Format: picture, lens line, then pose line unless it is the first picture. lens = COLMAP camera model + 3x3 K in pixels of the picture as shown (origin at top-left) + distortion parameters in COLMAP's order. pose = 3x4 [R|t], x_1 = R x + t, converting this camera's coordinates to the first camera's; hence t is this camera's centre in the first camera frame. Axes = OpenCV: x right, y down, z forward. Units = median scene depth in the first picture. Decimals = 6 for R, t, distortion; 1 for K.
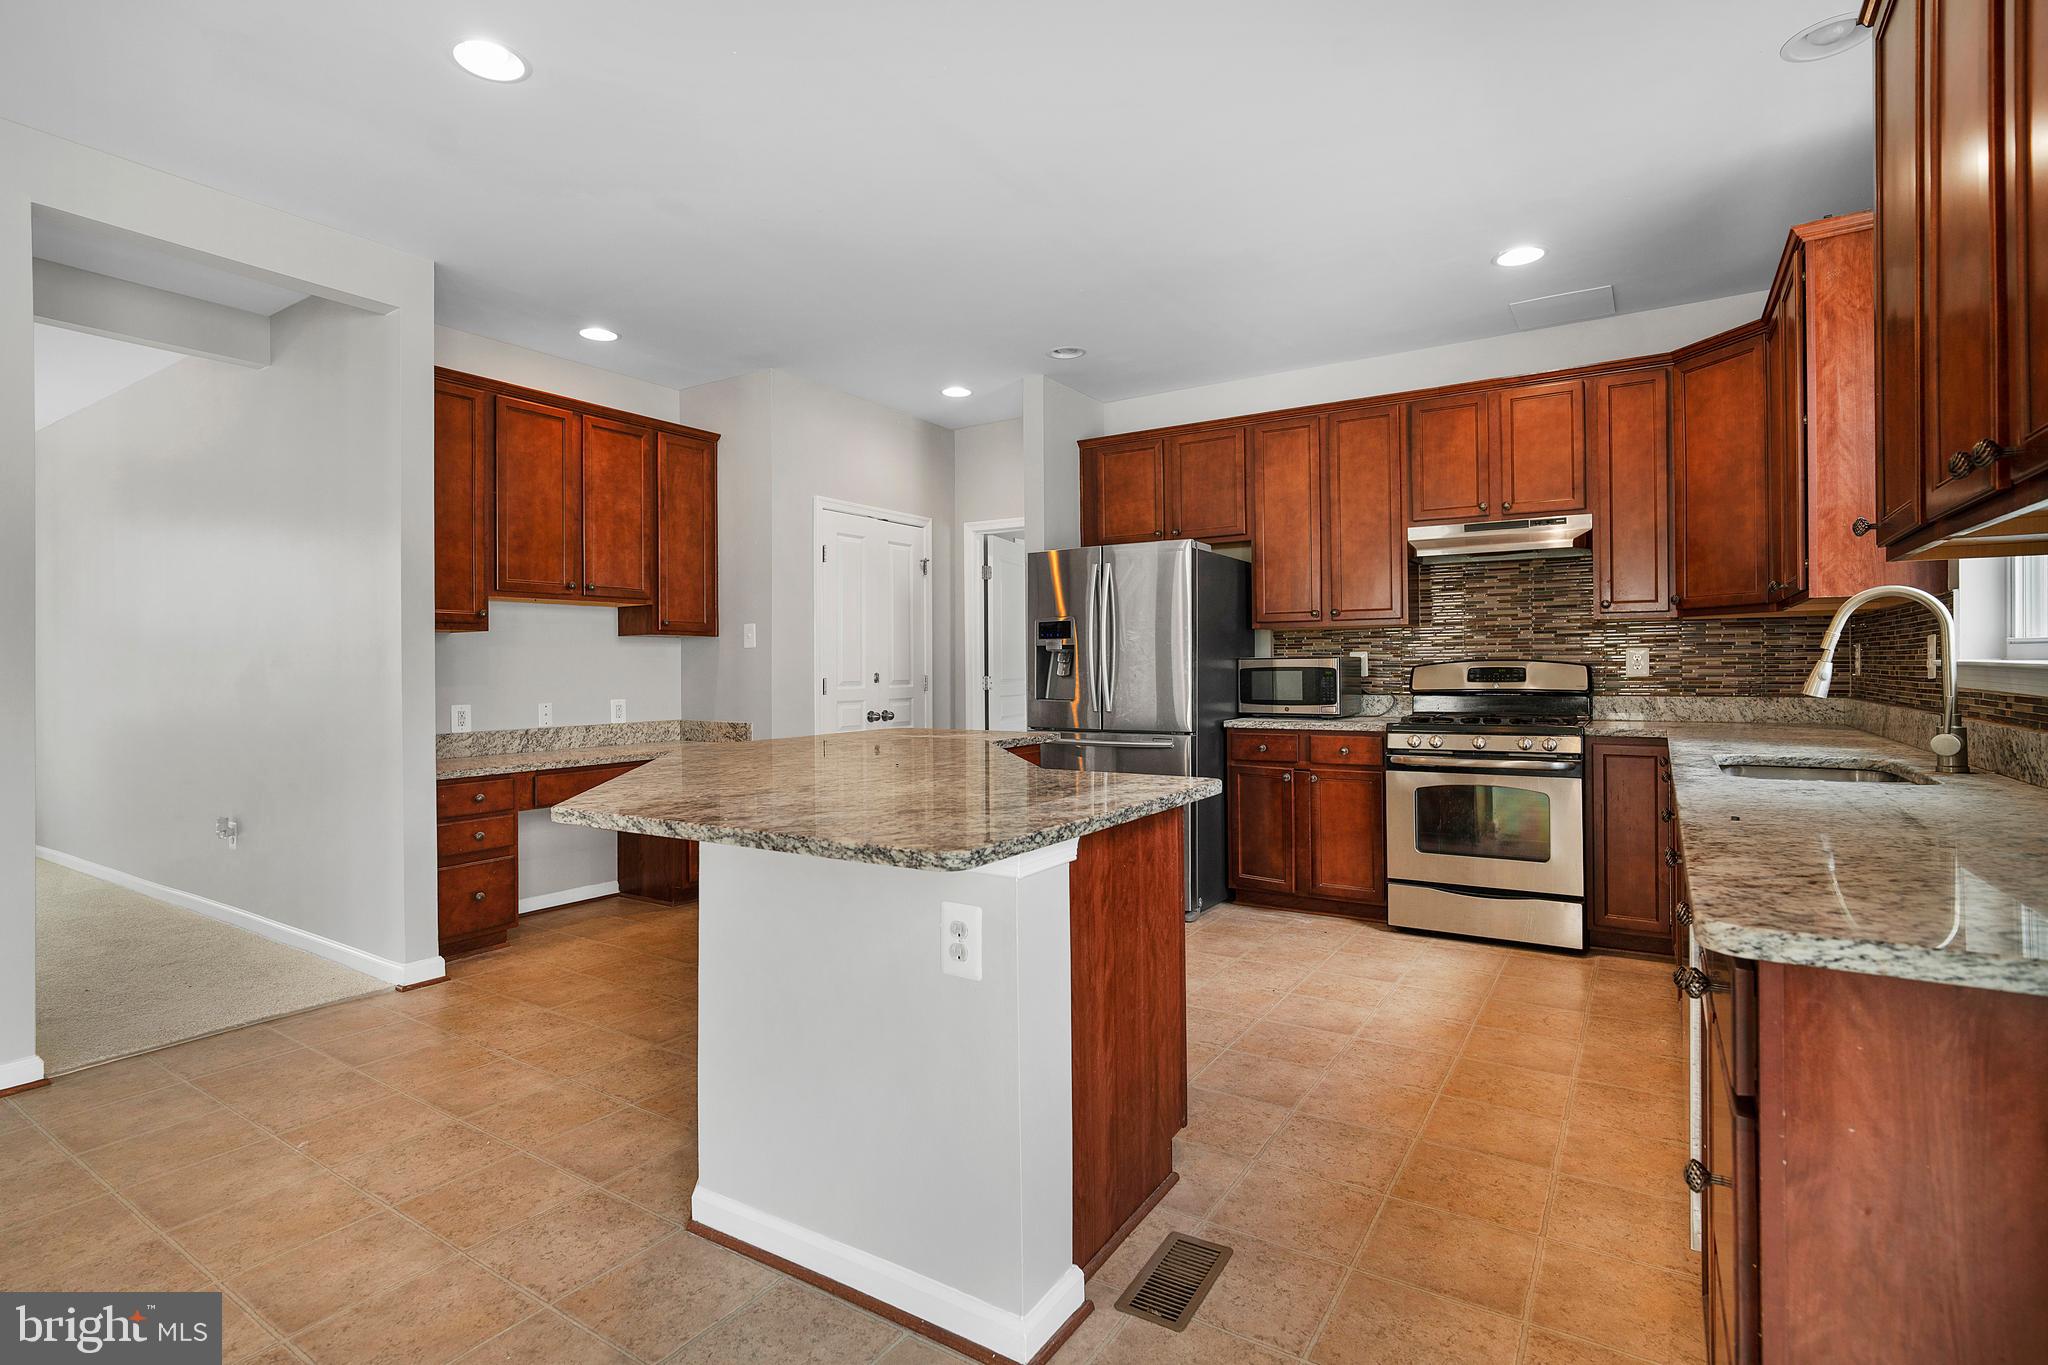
lens RADIAL K [[989.1, 0, 1012.7], [0, 989.1, 664.5], [0, 0, 1]] dist [0.000132, 0.000065]
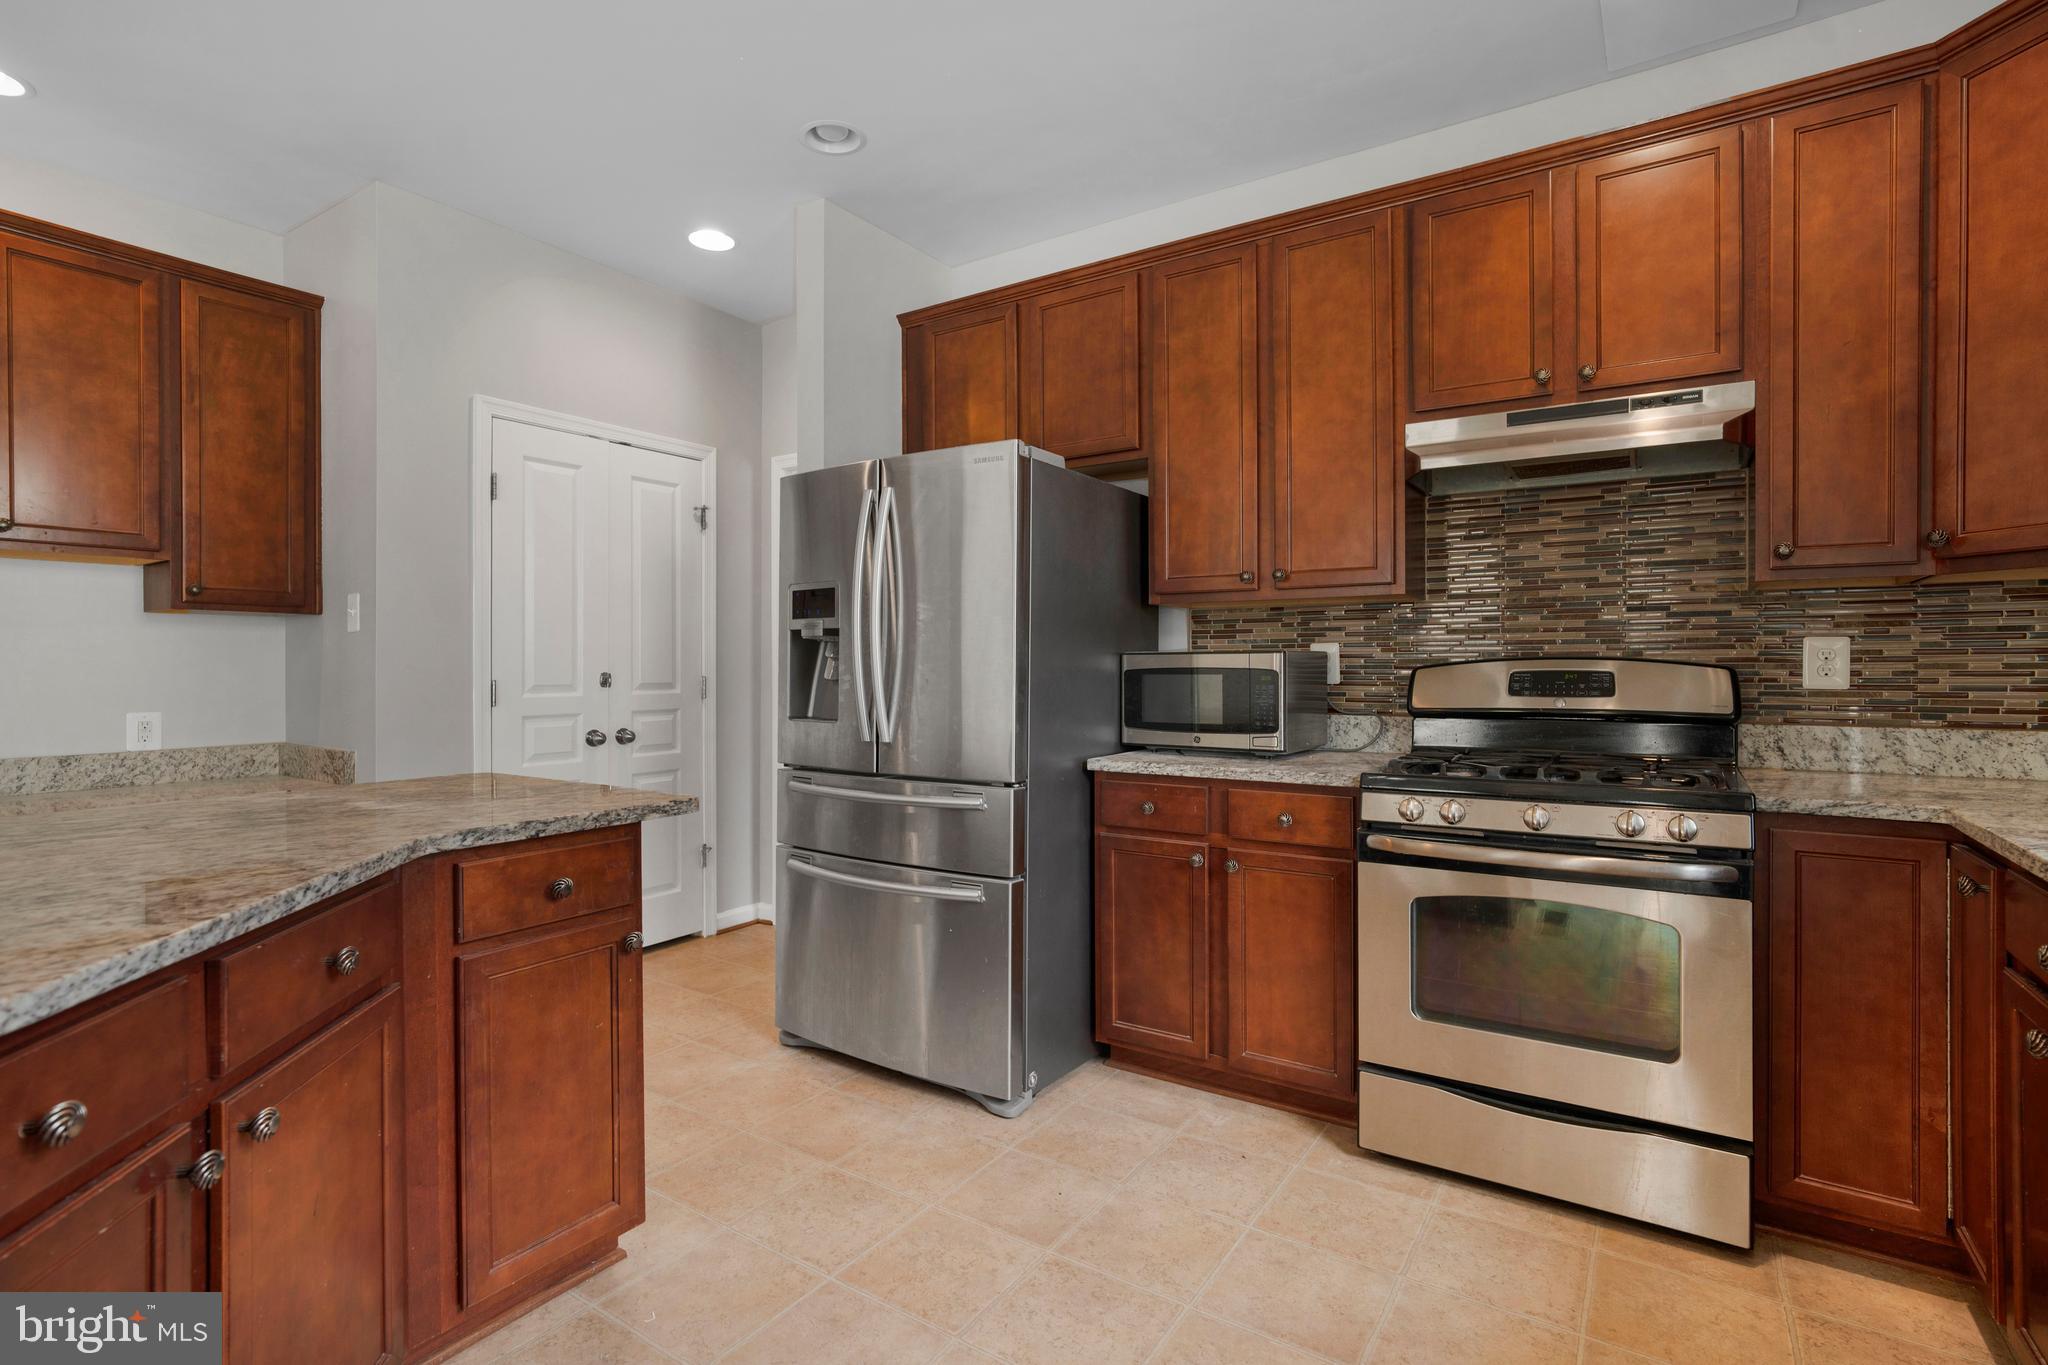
lens RADIAL K [[961.9, 0, 1022.9], [0, 961.9, 668.1], [0, 0, 1]] dist [-0.000998, 0.001627]
pose [[0.999884, 0.005740, -0.014104, 0.184911], [-0.005635, 0.999956, 0.007486, -0.000937], [0.014147, -0.007406, 0.999873, 0.435280]]
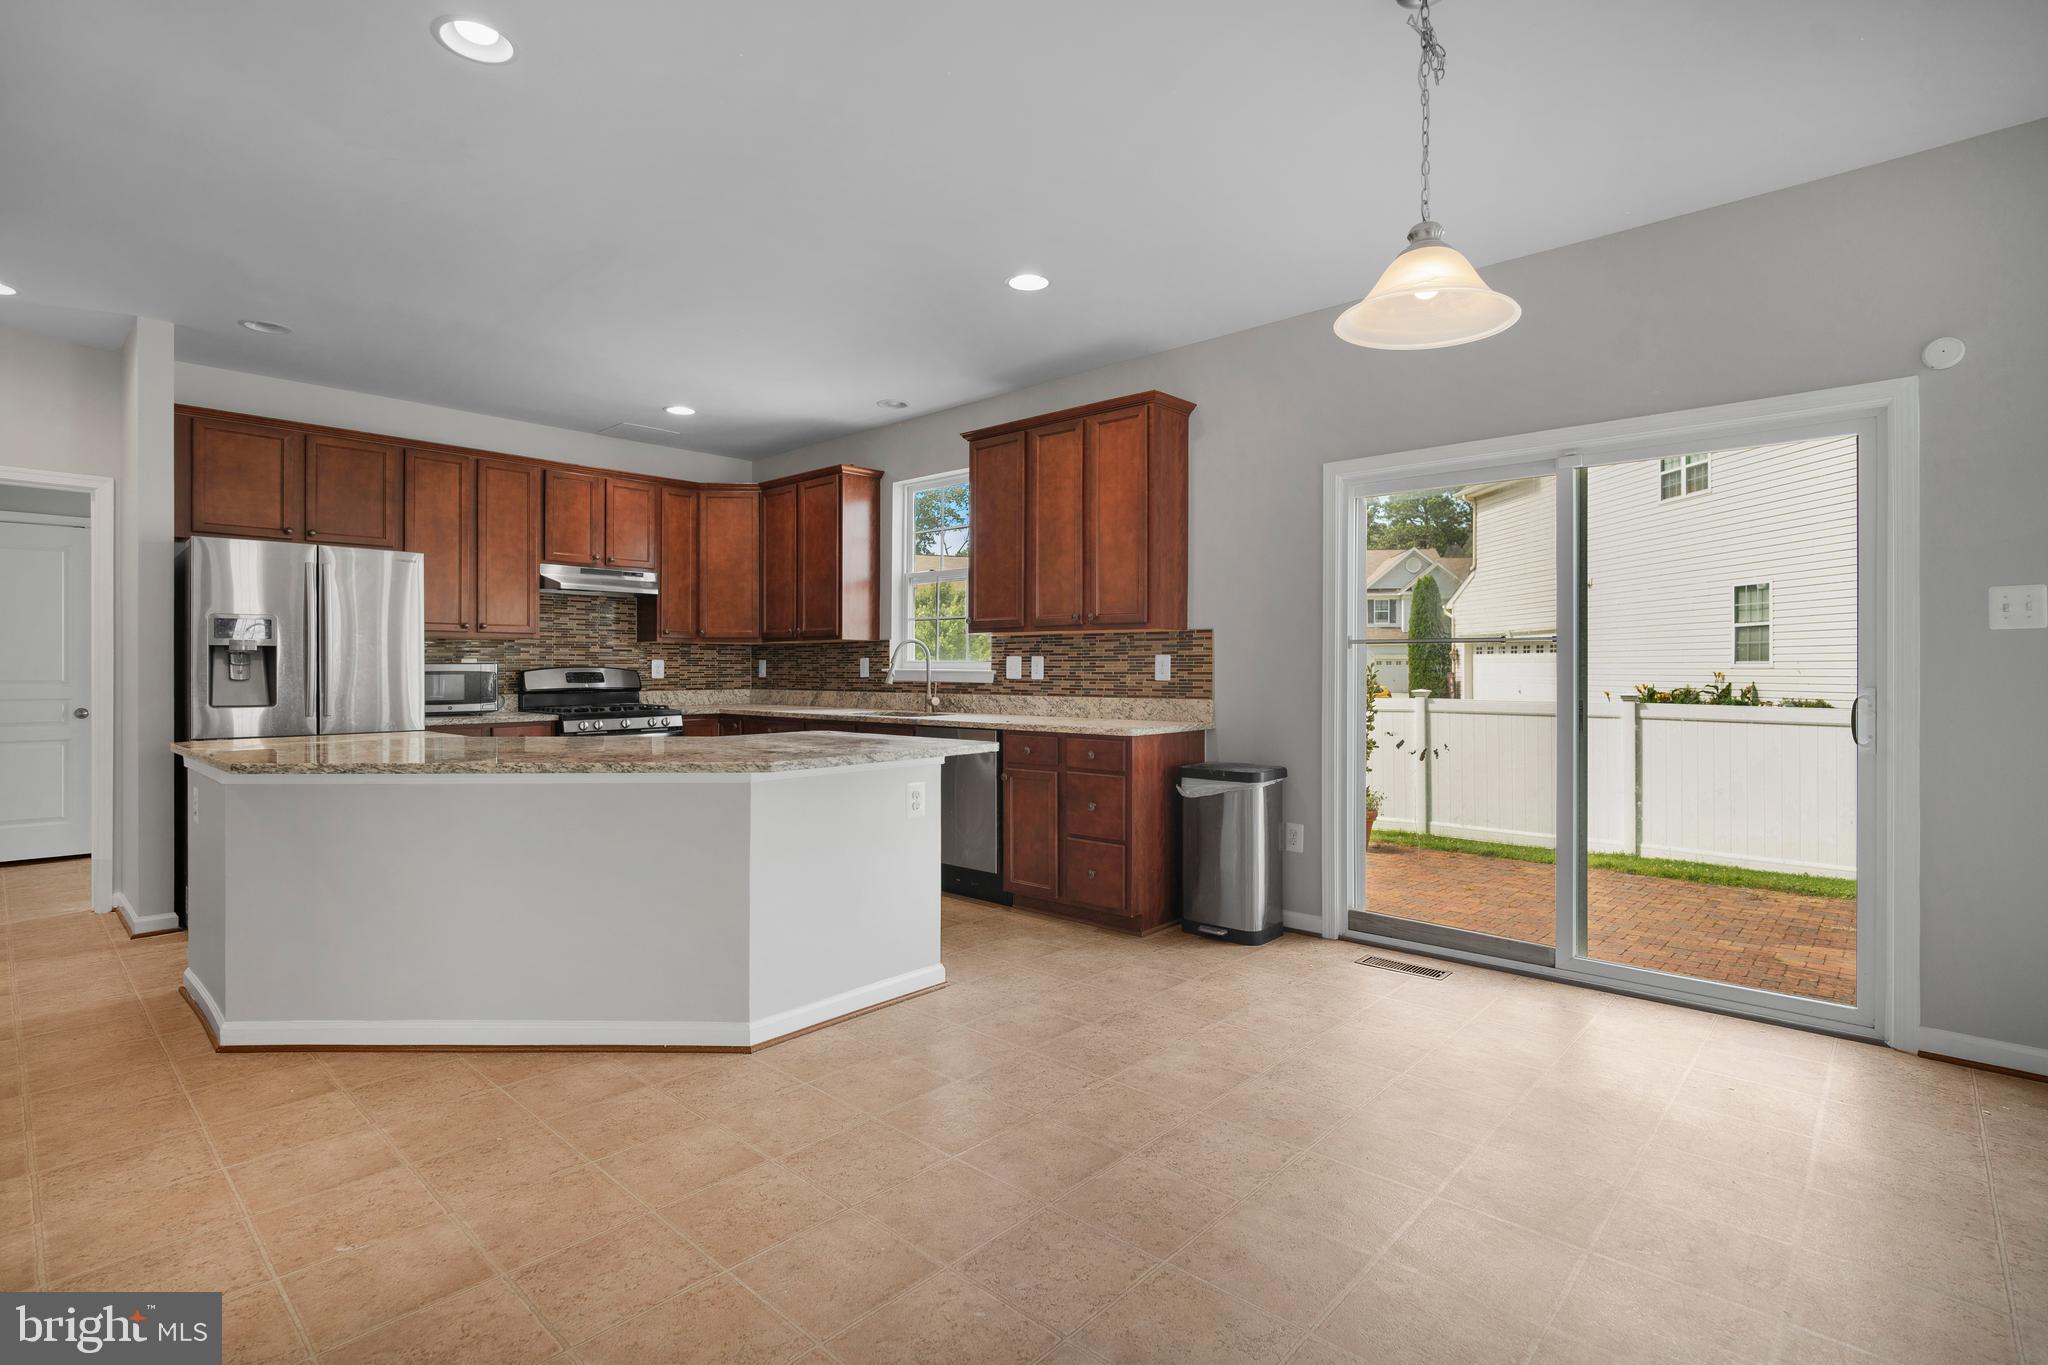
lens RADIAL K [[961.9, 0, 1022.9], [0, 961.9, 668.1], [0, 0, 1]] dist [-0.000998, 0.001627]
pose [[0.169025, 0.009328, 0.985568, -0.721405], [-0.000932, 0.999956, -0.009304, 0.008959], [-0.985611, 0.000654, 0.169026, 0.162869]]
